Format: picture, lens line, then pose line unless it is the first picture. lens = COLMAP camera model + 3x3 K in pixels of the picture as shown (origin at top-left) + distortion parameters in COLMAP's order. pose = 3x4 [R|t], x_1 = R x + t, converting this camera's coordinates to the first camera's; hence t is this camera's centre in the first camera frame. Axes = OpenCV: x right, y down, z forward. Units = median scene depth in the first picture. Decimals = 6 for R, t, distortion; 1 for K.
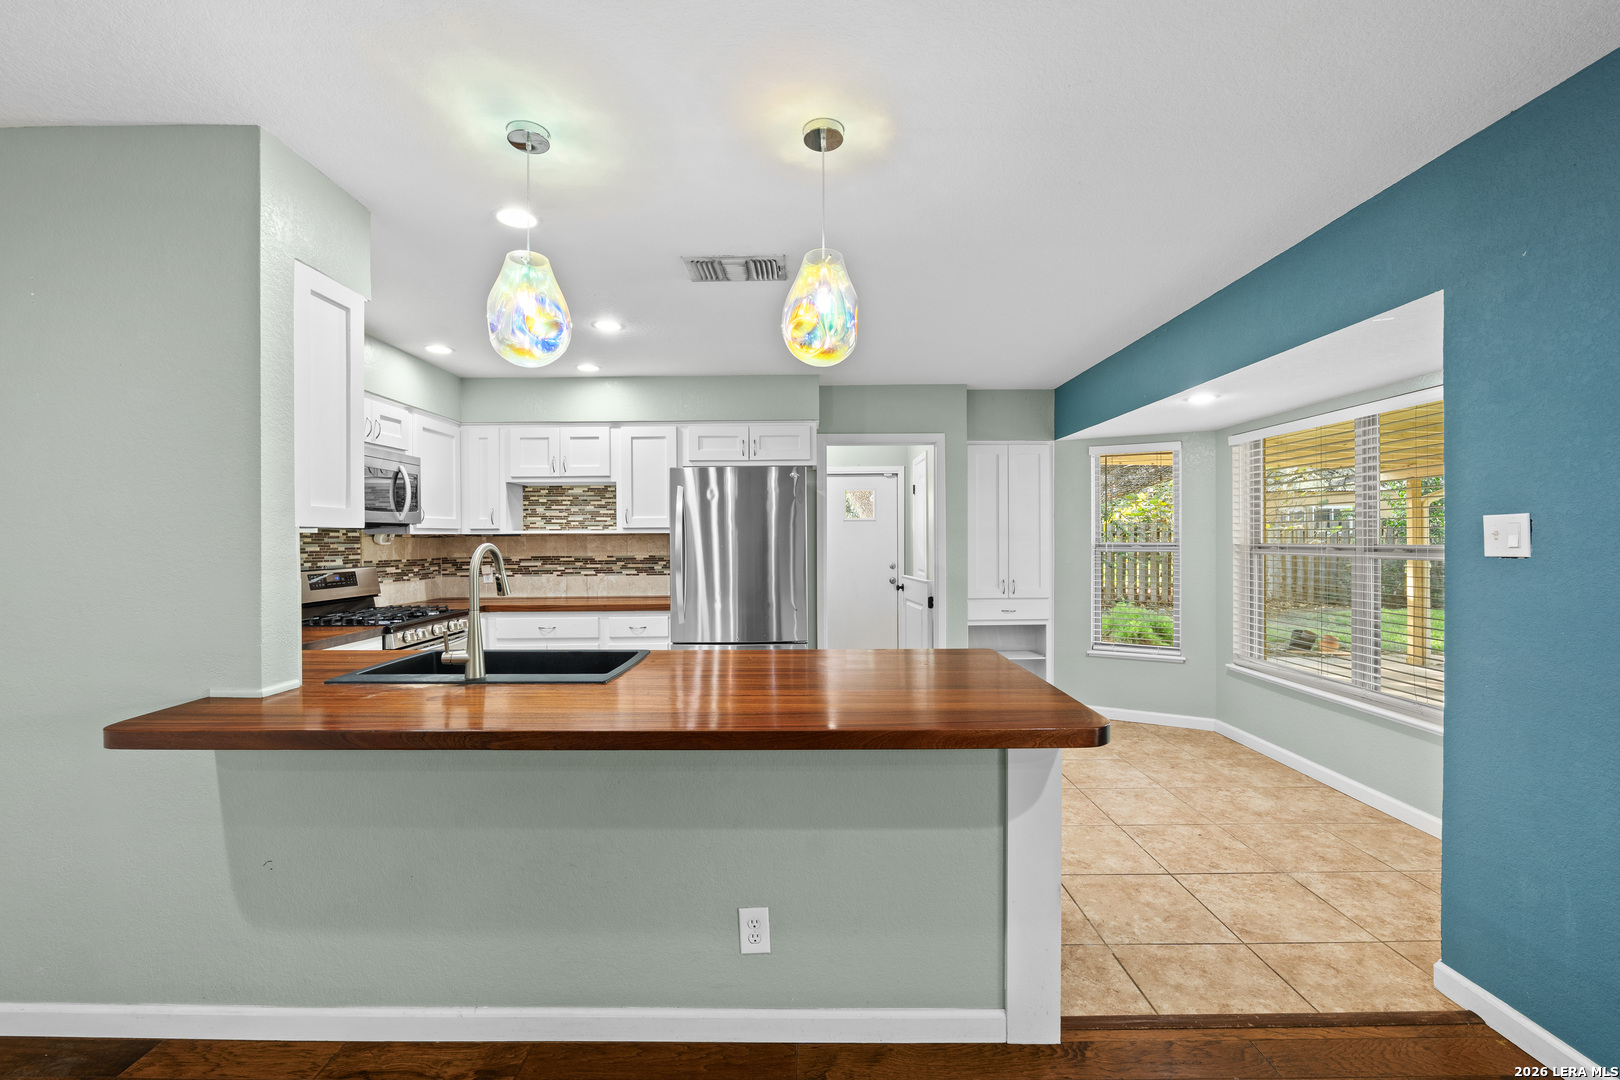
lens RADIAL K [[680.3, 0, 804.0], [0, 680.3, 549.6], [0, 0, 1]] dist [-0.000689, -0.000094]
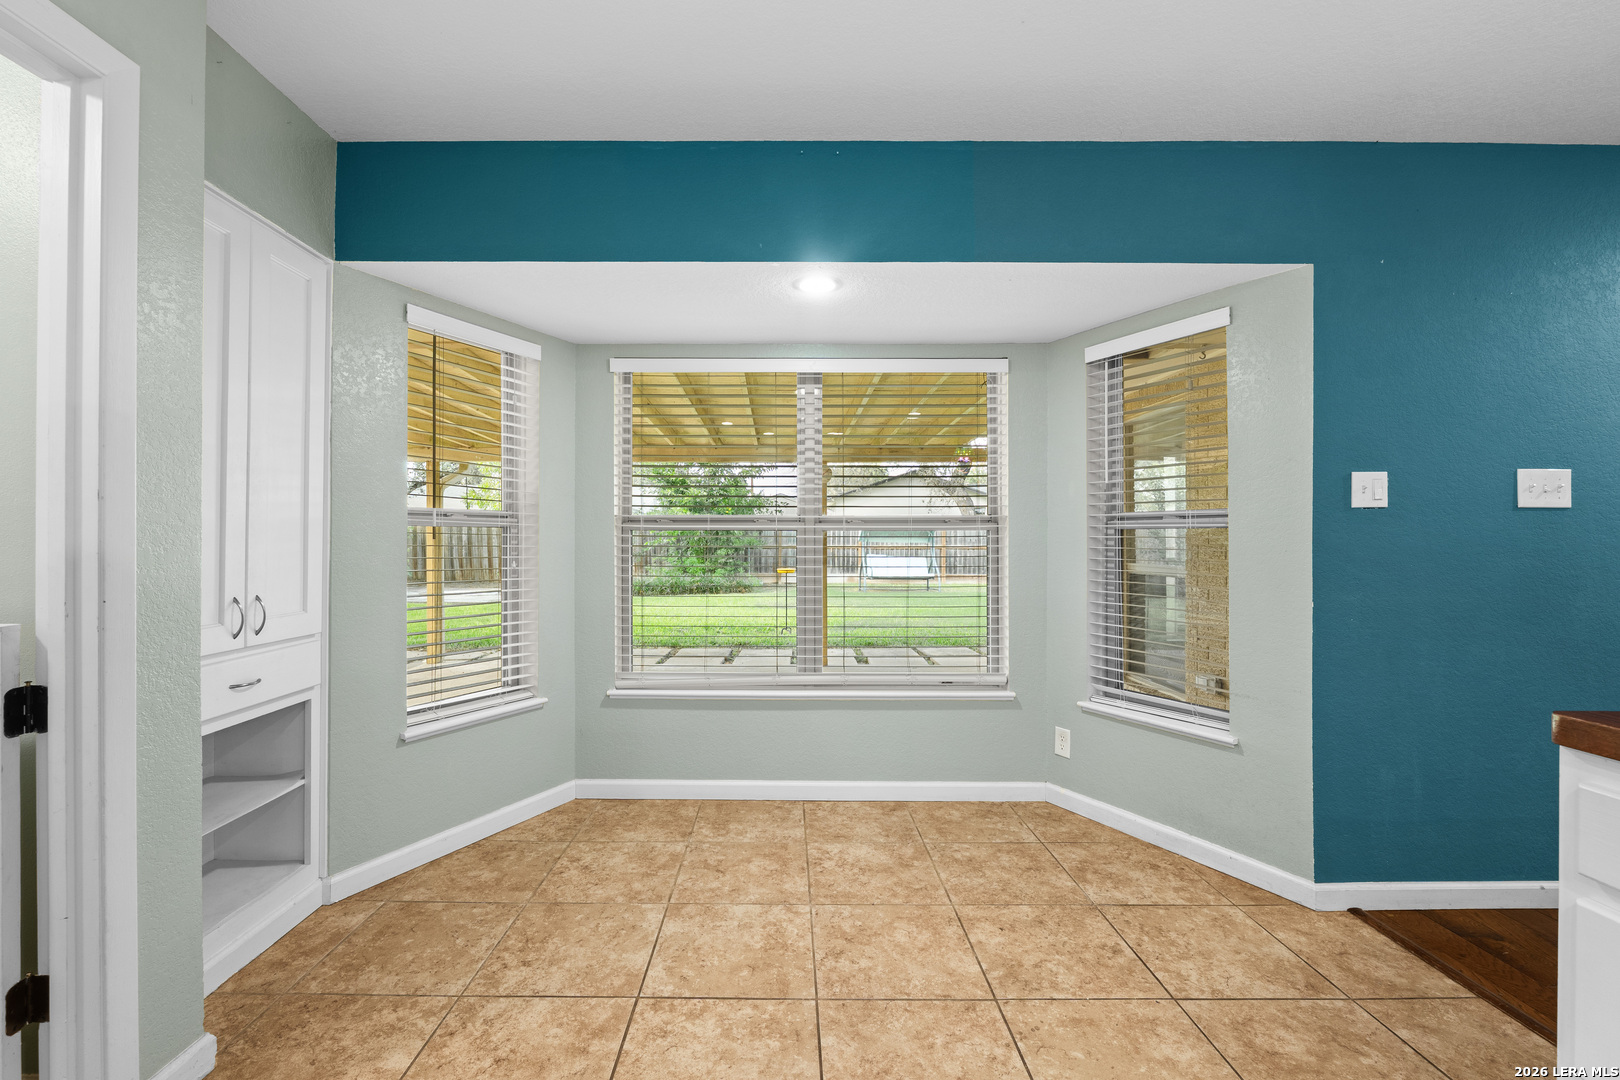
lens RADIAL K [[687.0, 0, 810.0], [0, 687.0, 540.0], [0, 0, 1]] dist [-0.011871, 0.000115]
pose [[-0.001825, 0.004400, 0.999989, -0.072455], [0.015386, 0.999872, -0.004372, 0.025828], [-0.999880, 0.015378, -0.001893, 0.889008]]
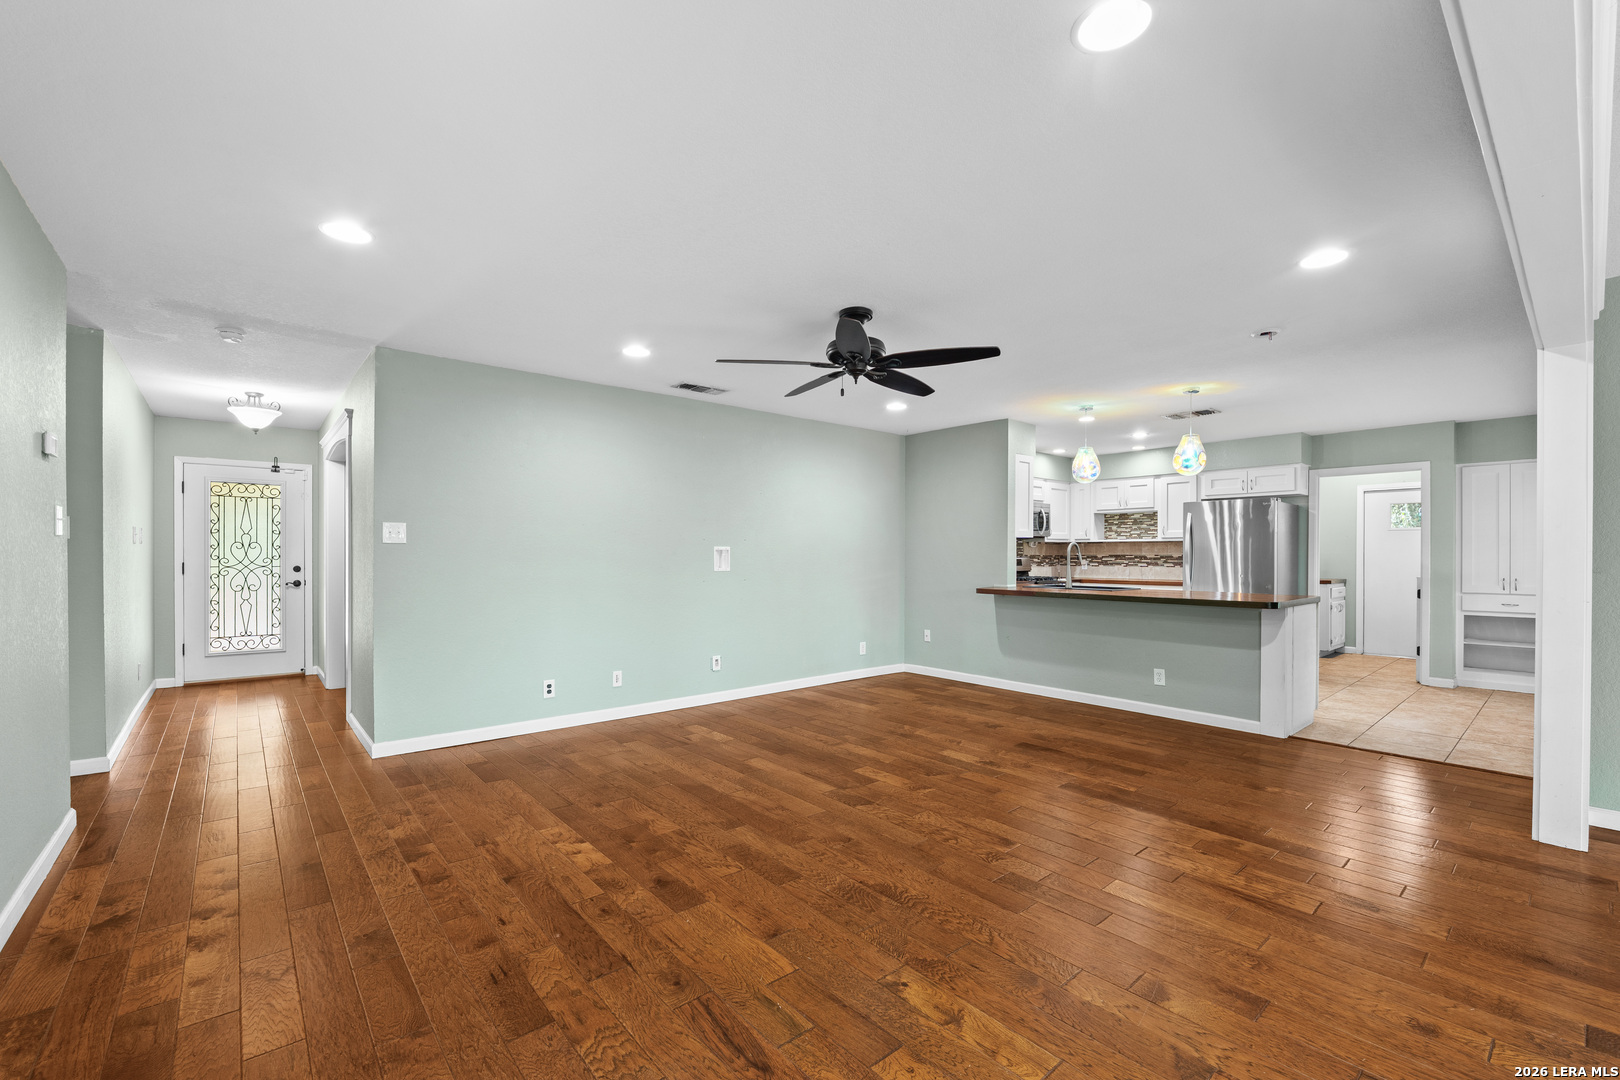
lens RADIAL K [[663.4, 0, 803.1], [0, 663.4, 539.7], [0, 0, 1]] dist [-0.012454, -0.000295]
pose [[0.649017, -0.007743, -0.760735, 0.464556], [-0.018160, 0.999506, -0.025667, 0.035757], [0.760557, 0.030473, 0.648555, -0.847685]]
